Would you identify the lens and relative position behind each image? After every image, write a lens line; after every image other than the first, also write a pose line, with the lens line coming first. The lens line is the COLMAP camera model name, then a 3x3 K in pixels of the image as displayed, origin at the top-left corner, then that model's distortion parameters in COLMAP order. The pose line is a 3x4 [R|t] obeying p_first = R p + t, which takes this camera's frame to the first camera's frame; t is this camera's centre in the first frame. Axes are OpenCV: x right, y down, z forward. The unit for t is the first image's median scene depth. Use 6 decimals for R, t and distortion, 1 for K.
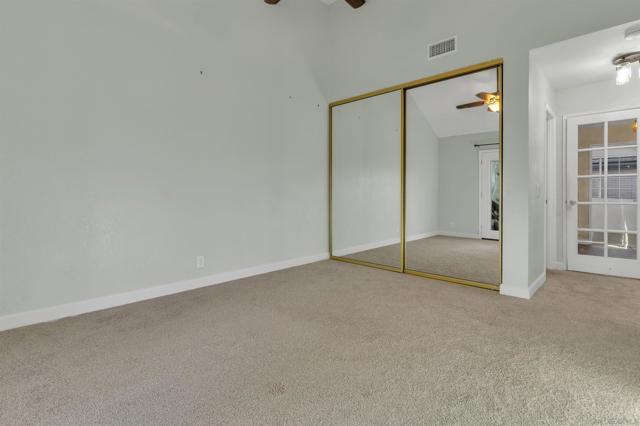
lens RADIAL K [[304.8, 0, 319.5], [0, 304.8, 193.4], [0, 0, 1]] dist [0.001100, 0.000211]
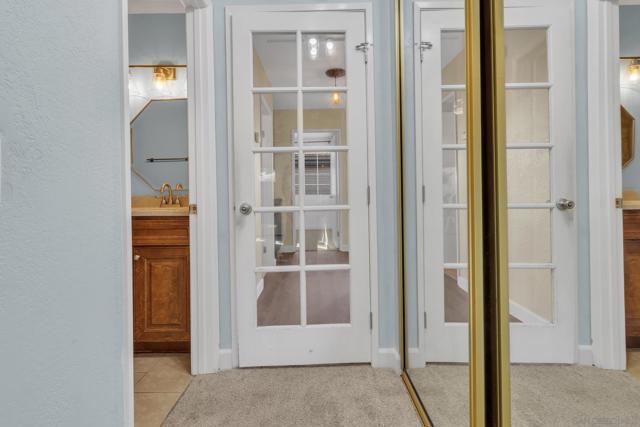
lens RADIAL K [[296.5, 0, 316.9], [0, 296.5, 201.8], [0, 0, 1]] dist [0.001913, 0.000280]
pose [[0.706264, -0.011209, 0.707859, 0.594353], [0.015409, 0.999881, 0.000459, 0.020780], [-0.707780, 0.010584, 0.706353, 0.621469]]
